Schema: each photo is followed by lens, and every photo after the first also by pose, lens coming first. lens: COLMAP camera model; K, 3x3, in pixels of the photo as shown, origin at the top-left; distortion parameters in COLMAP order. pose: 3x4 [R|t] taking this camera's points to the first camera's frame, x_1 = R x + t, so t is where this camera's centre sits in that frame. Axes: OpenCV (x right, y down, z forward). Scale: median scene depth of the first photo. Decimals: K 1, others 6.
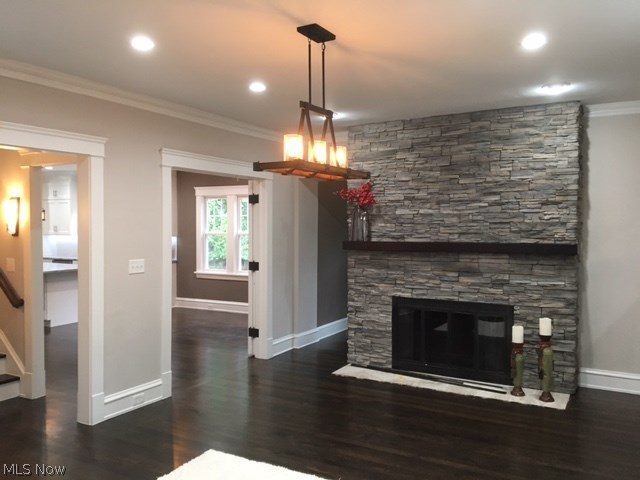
lens RADIAL K [[537.6, 0, 317.5], [0, 537.6, 237.5], [0, 0, 1]] dist [0.092378, -0.124128]
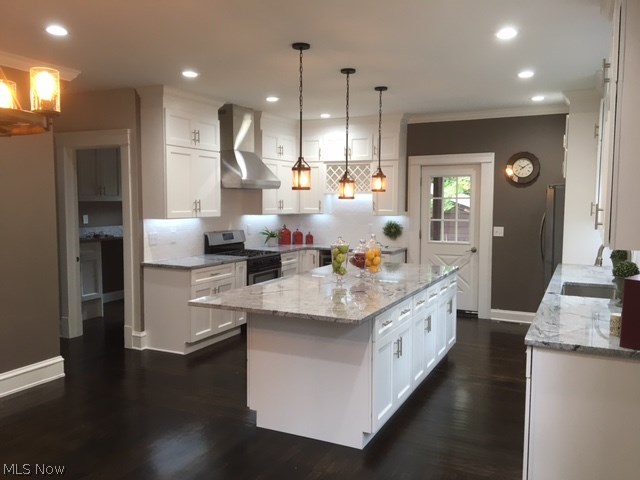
lens RADIAL K [[537.6, 0, 320.9], [0, 537.6, 244.5], [0, 0, 1]] dist [0.092378, -0.124128]
pose [[0.061072, 0.082730, -0.994699, -0.080279], [-0.028473, 0.996298, 0.081115, -0.036043], [0.997727, 0.023368, 0.063201, 1.560602]]
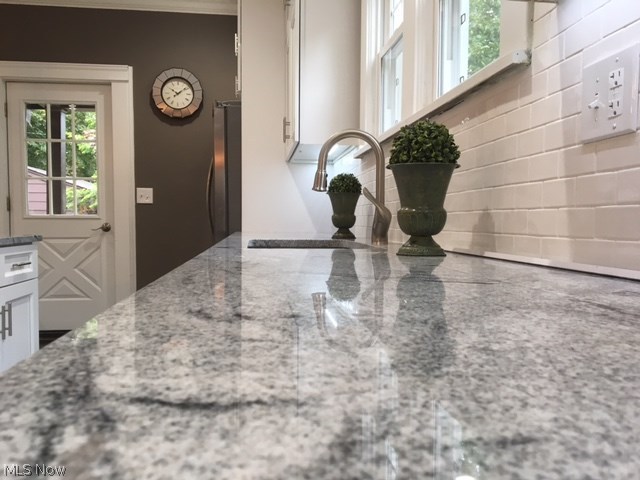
lens RADIAL K [[537.6, 0, 325.0], [0, 537.6, 246.9], [0, 0, 1]] dist [0.092378, -0.124128]
pose [[0.599998, 0.040902, -0.798955, -0.531132], [-0.027929, 0.999154, 0.030176, 0.068220], [0.799514, 0.004208, 0.600633, 1.791329]]
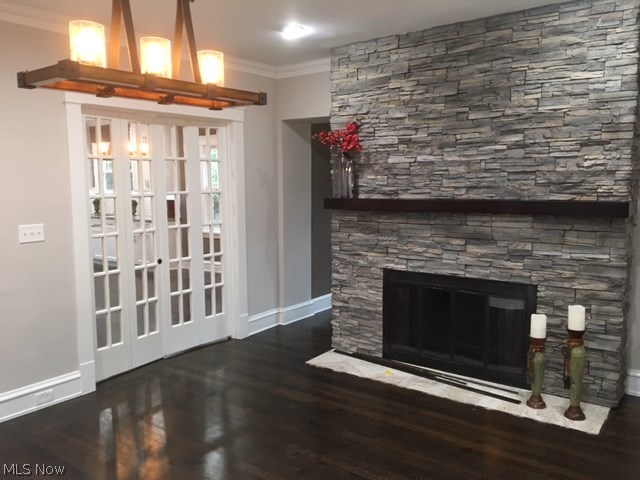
lens RADIAL K [[537.6, 0, 320.1], [0, 537.6, 238.5], [0, 0, 1]] dist [0.092378, -0.124128]
pose [[0.993185, 0.003488, -0.116495, 0.146572], [0.007102, 0.995883, 0.090368, -0.006351], [0.116330, -0.090579, 0.989072, 0.229836]]
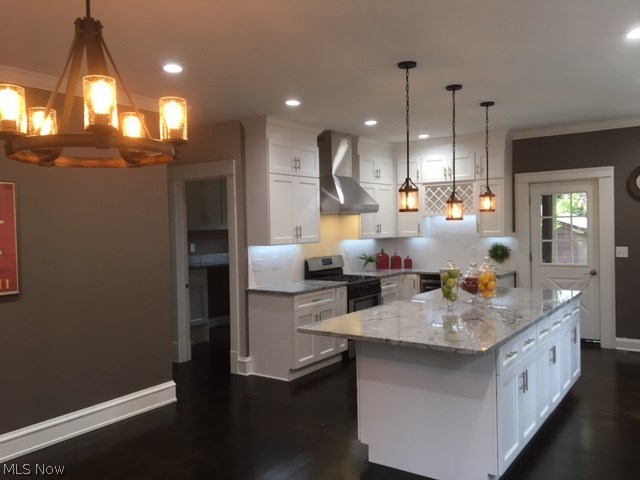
lens RADIAL K [[537.6, 0, 323.7], [0, 537.6, 243.6], [0, 0, 1]] dist [0.092378, -0.124128]
pose [[-0.097404, 0.035696, -0.994605, -0.103429], [-0.001665, 0.999349, 0.036029, -0.033652], [0.995244, 0.005165, -0.097282, 1.536721]]
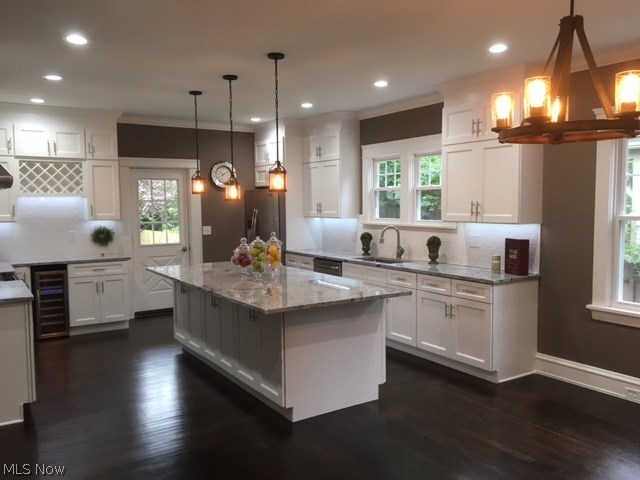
lens RADIAL K [[537.6, 0, 323.3], [0, 537.6, 243.4], [0, 0, 1]] dist [0.092378, -0.124128]
pose [[0.888920, 0.026076, -0.457319, -0.396447], [-0.000910, 0.998477, 0.055164, -0.019774], [0.458061, -0.048620, 0.887590, 0.932937]]
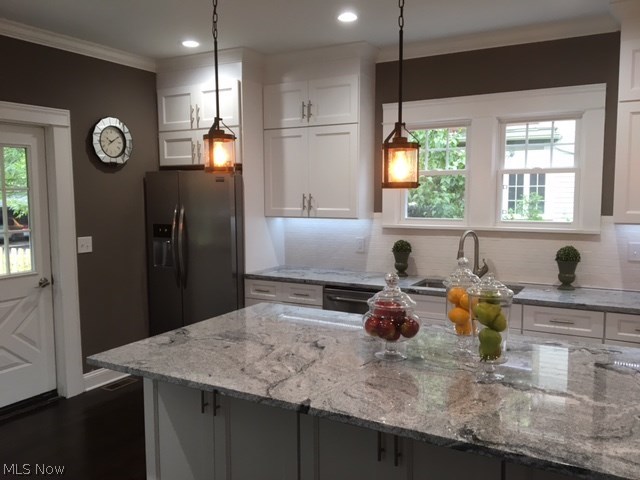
lens RADIAL K [[537.6, 0, 320.4], [0, 537.6, 243.5], [0, 0, 1]] dist [0.092378, -0.124128]
pose [[0.999968, -0.005861, 0.005387, -0.991175], [0.005470, 0.997533, 0.069992, -0.028585], [-0.005784, -0.069961, 0.997533, 1.287589]]
